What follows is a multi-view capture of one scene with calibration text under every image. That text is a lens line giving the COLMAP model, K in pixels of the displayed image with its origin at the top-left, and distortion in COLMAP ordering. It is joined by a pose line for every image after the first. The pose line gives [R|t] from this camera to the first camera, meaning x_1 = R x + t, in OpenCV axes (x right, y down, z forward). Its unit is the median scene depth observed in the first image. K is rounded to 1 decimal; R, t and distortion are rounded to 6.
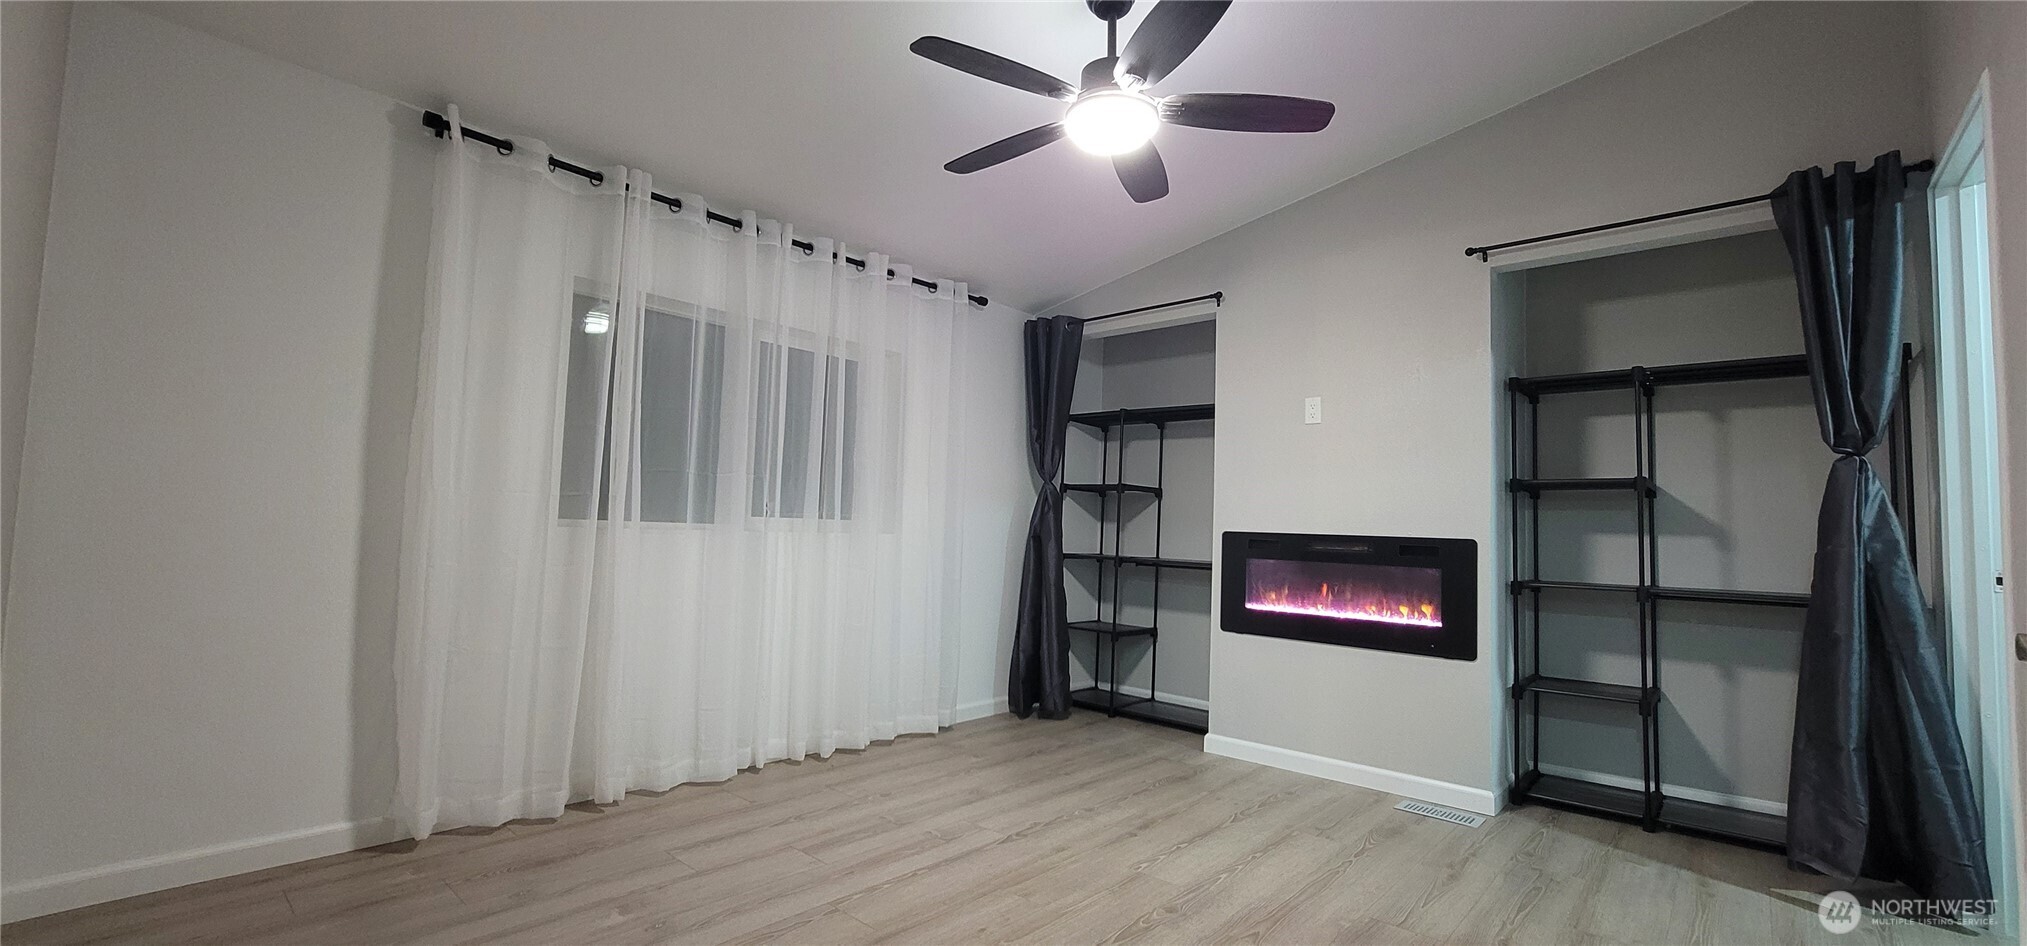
lens RADIAL K [[822.0, 0, 1022.0], [0, 822.0, 478.1], [0, 0, 1]] dist [-0.005555, 0.000713]
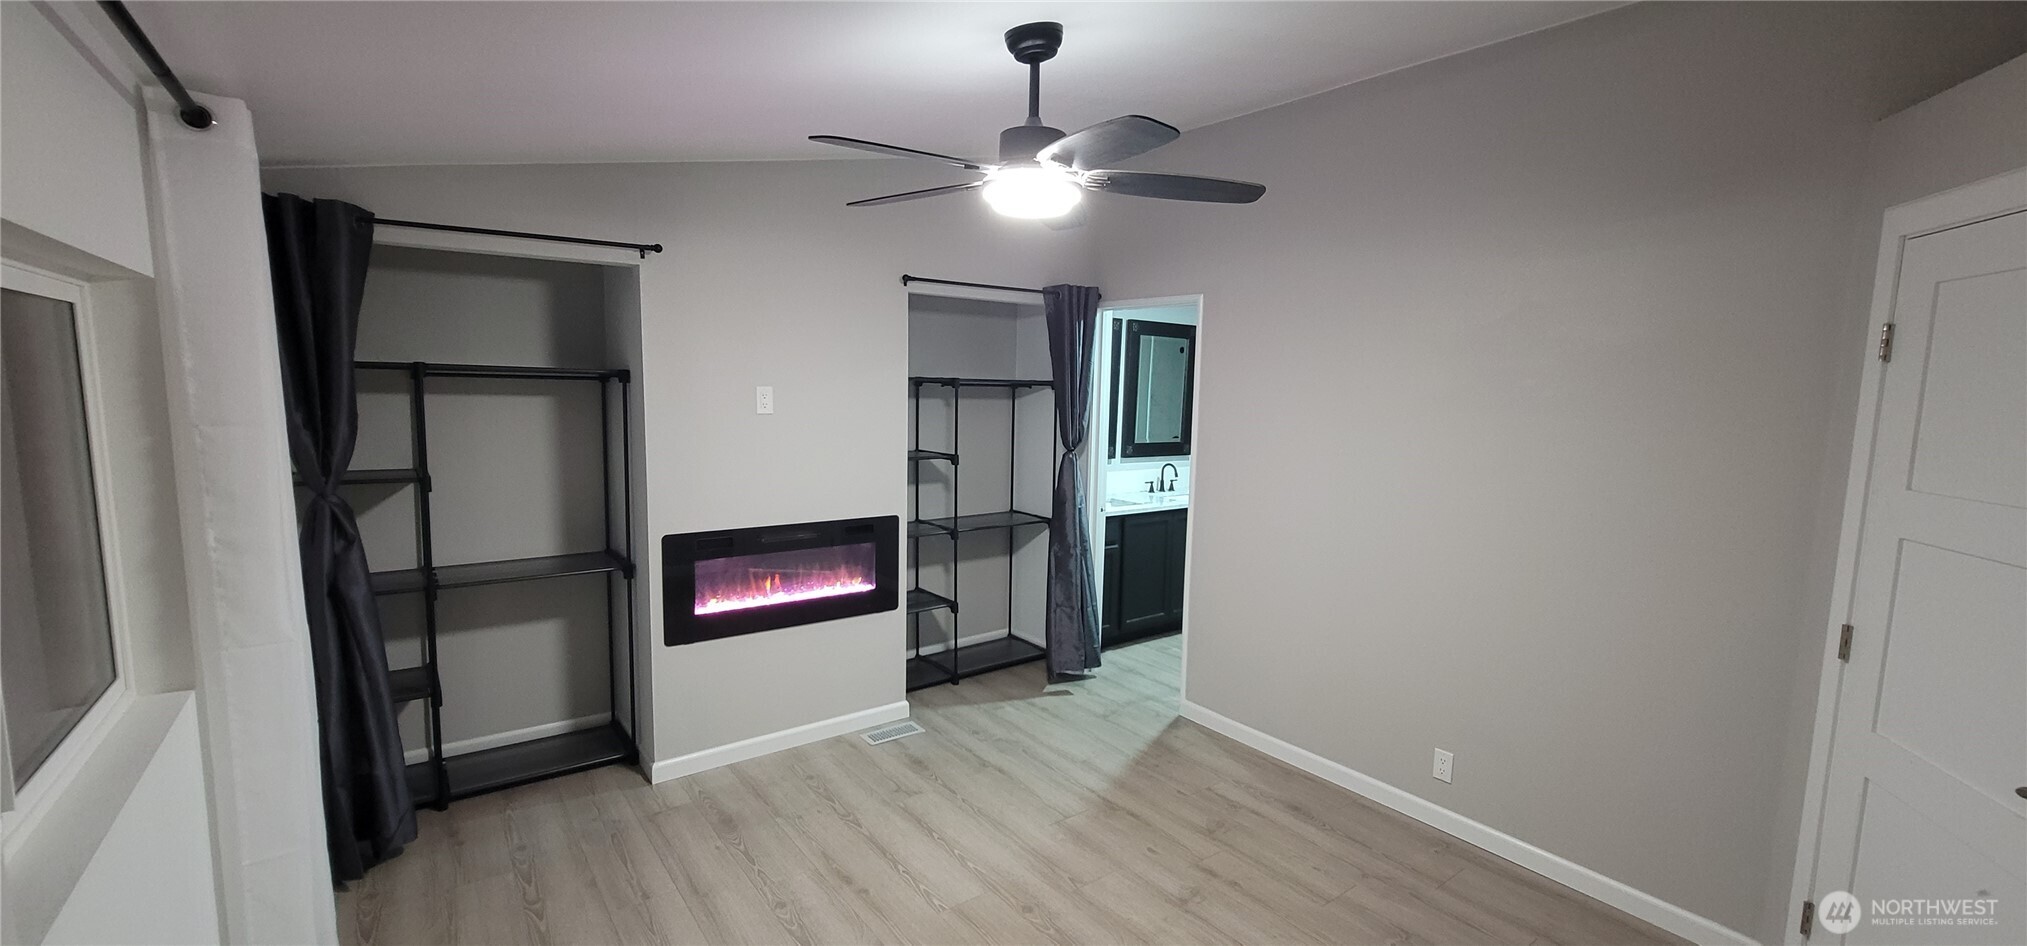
lens RADIAL K [[822.0, 0, 1022.0], [0, 822.0, 478.1], [0, 0, 1]] dist [-0.005555, 0.000713]
pose [[0.192847, -0.142373, 0.970845, -0.611783], [-0.078107, 0.984051, 0.159824, -0.193636], [-0.978115, -0.106651, 0.178651, 0.591982]]
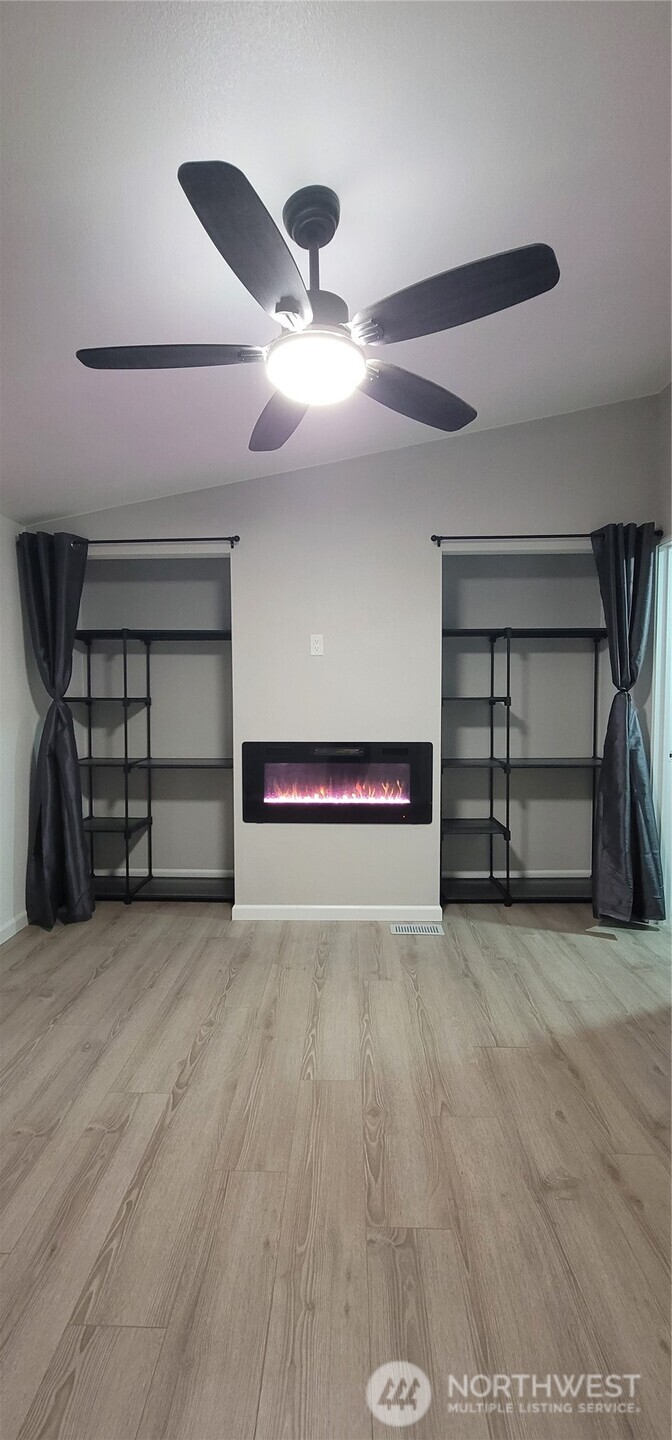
lens RADIAL K [[583.9, 0, 333.5], [0, 583.9, 724.7], [0, 0, 1]] dist [-0.005555, 0.000713]
pose [[0.767868, -0.070172, 0.636753, -0.239245], [-0.011580, 0.992299, 0.123319, -0.081525], [-0.640503, -0.102067, 0.761142, 0.320465]]
